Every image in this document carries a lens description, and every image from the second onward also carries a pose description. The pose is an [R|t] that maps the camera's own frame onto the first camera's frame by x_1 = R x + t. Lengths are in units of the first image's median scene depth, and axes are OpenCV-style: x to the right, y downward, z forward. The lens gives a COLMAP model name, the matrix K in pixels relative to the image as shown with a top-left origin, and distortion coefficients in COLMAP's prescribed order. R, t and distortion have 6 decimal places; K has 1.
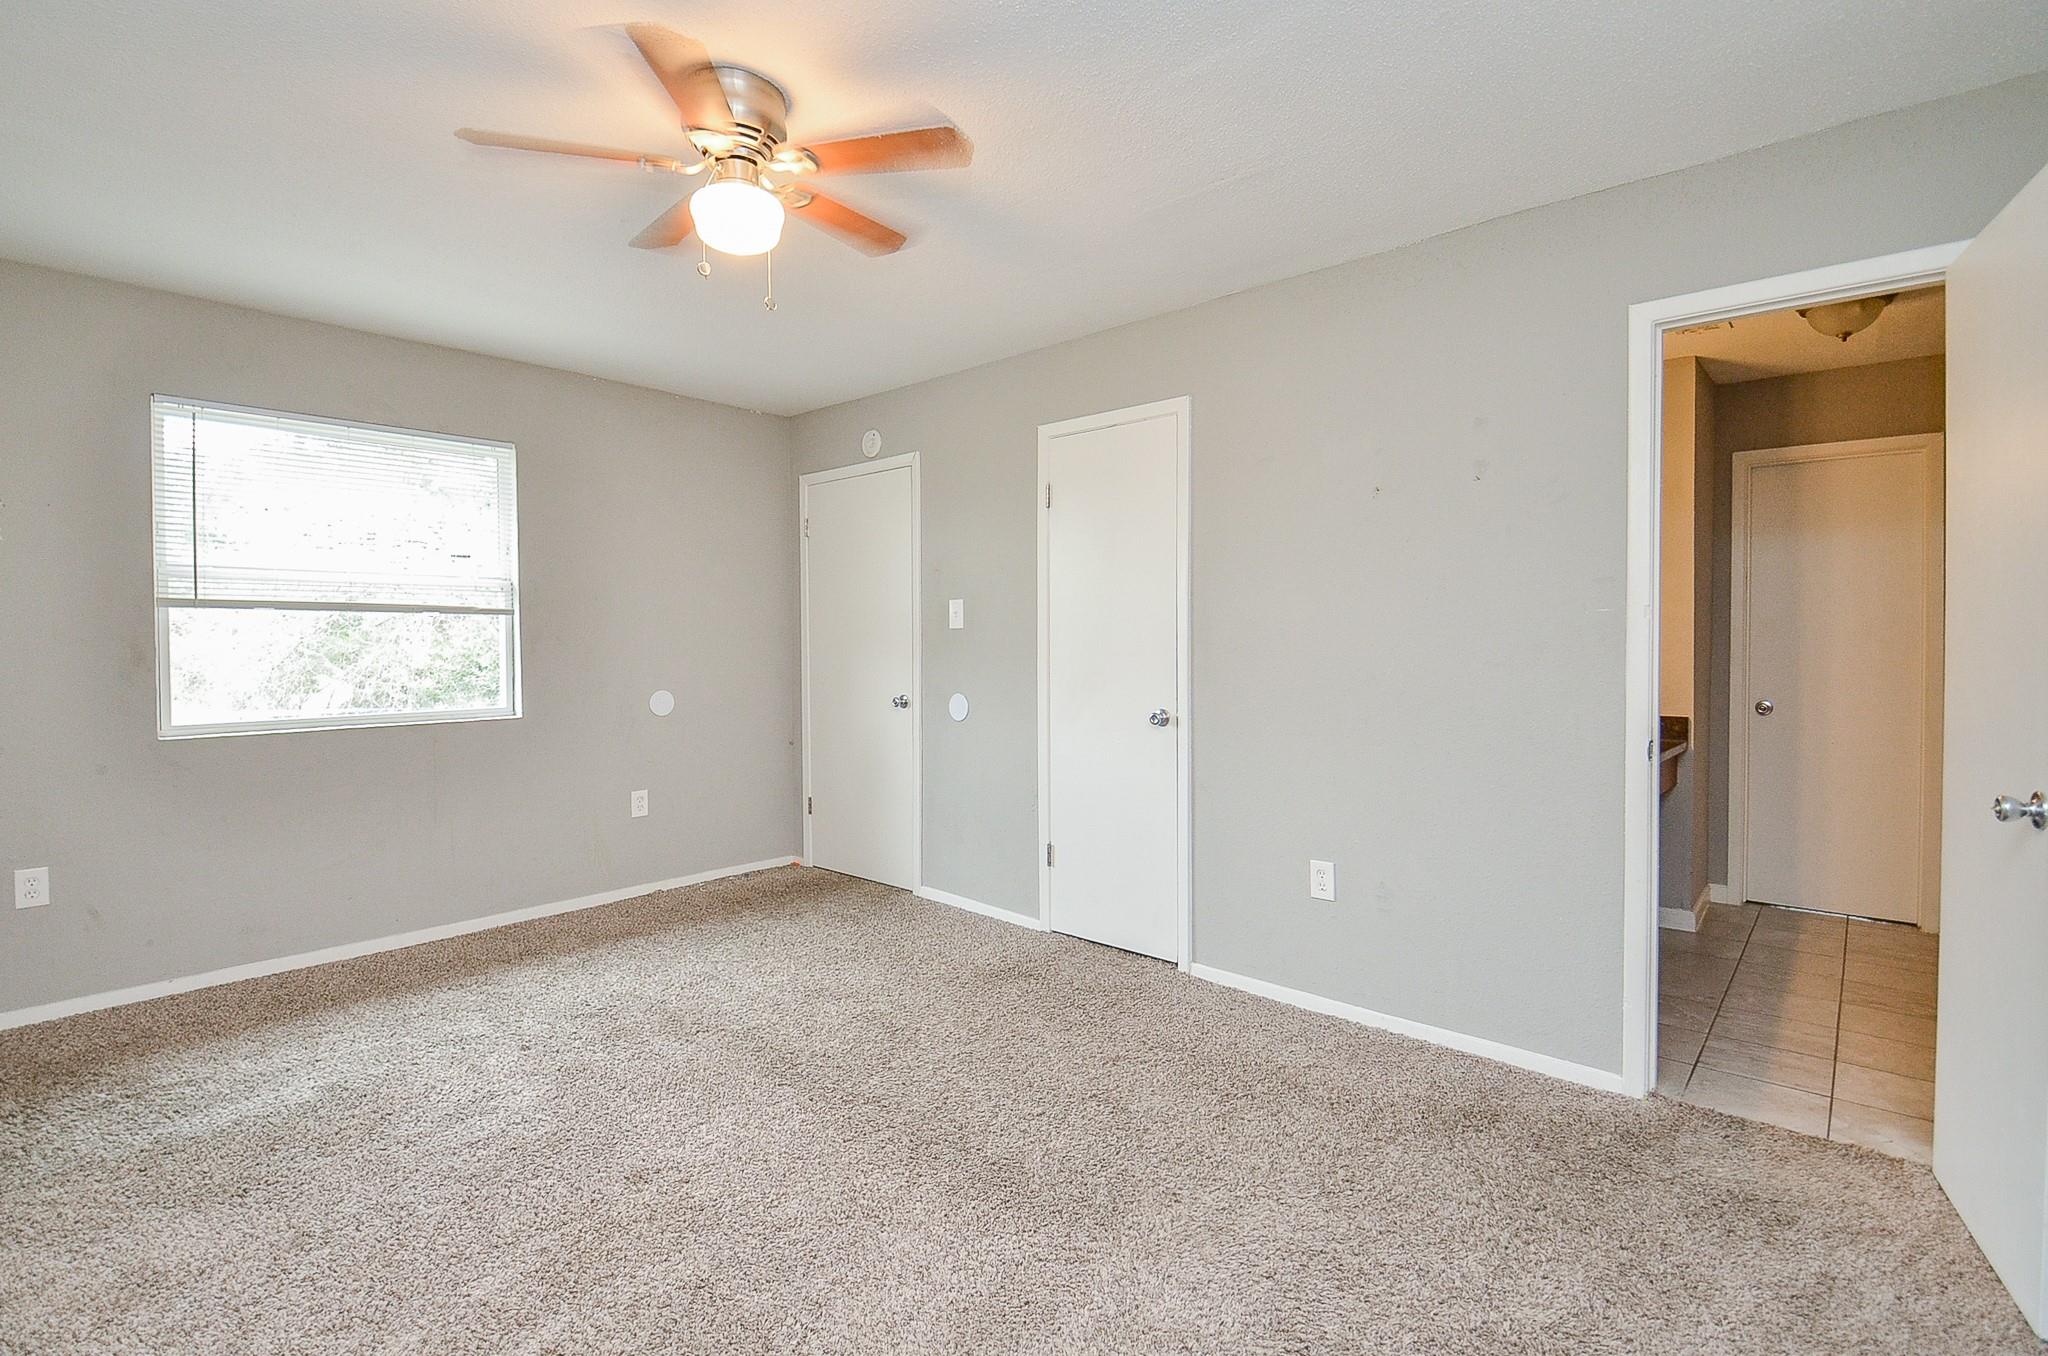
lens RADIAL K [[897.8, 0, 1014.0], [0, 897.8, 655.0], [0, 0, 1]] dist [0.011458, -0.020653]
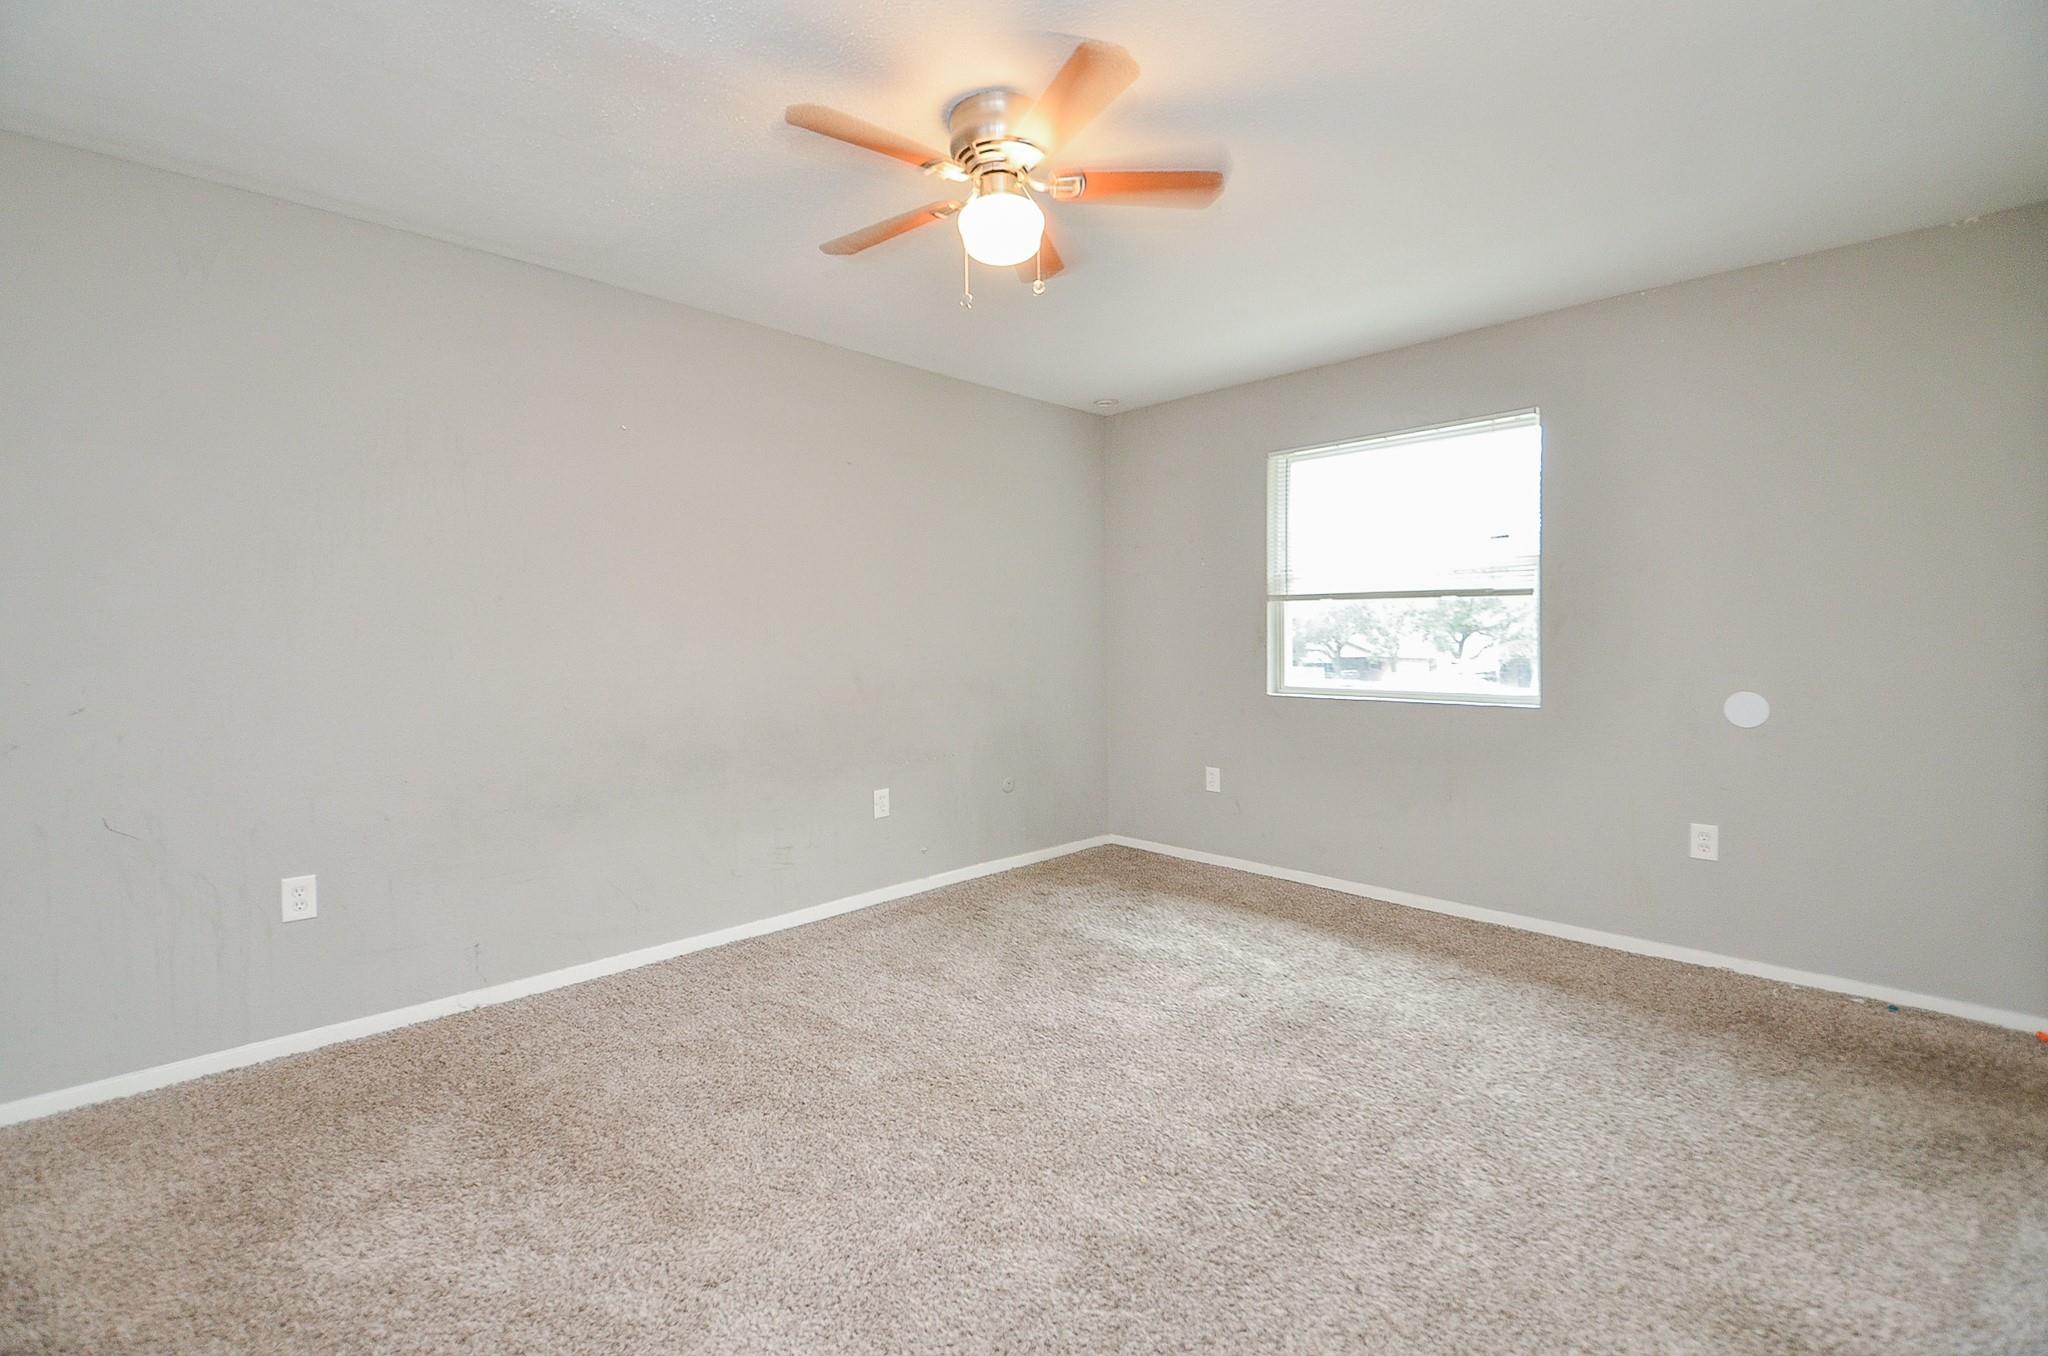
lens RADIAL K [[897.8, 0, 1014.0], [0, 897.8, 655.0], [0, 0, 1]] dist [0.011458, -0.020653]
pose [[-0.049850, 0.029965, -0.998307, 0.455266], [-0.006298, 0.999521, 0.030316, -0.009527], [0.998737, 0.007798, -0.049637, 0.616886]]
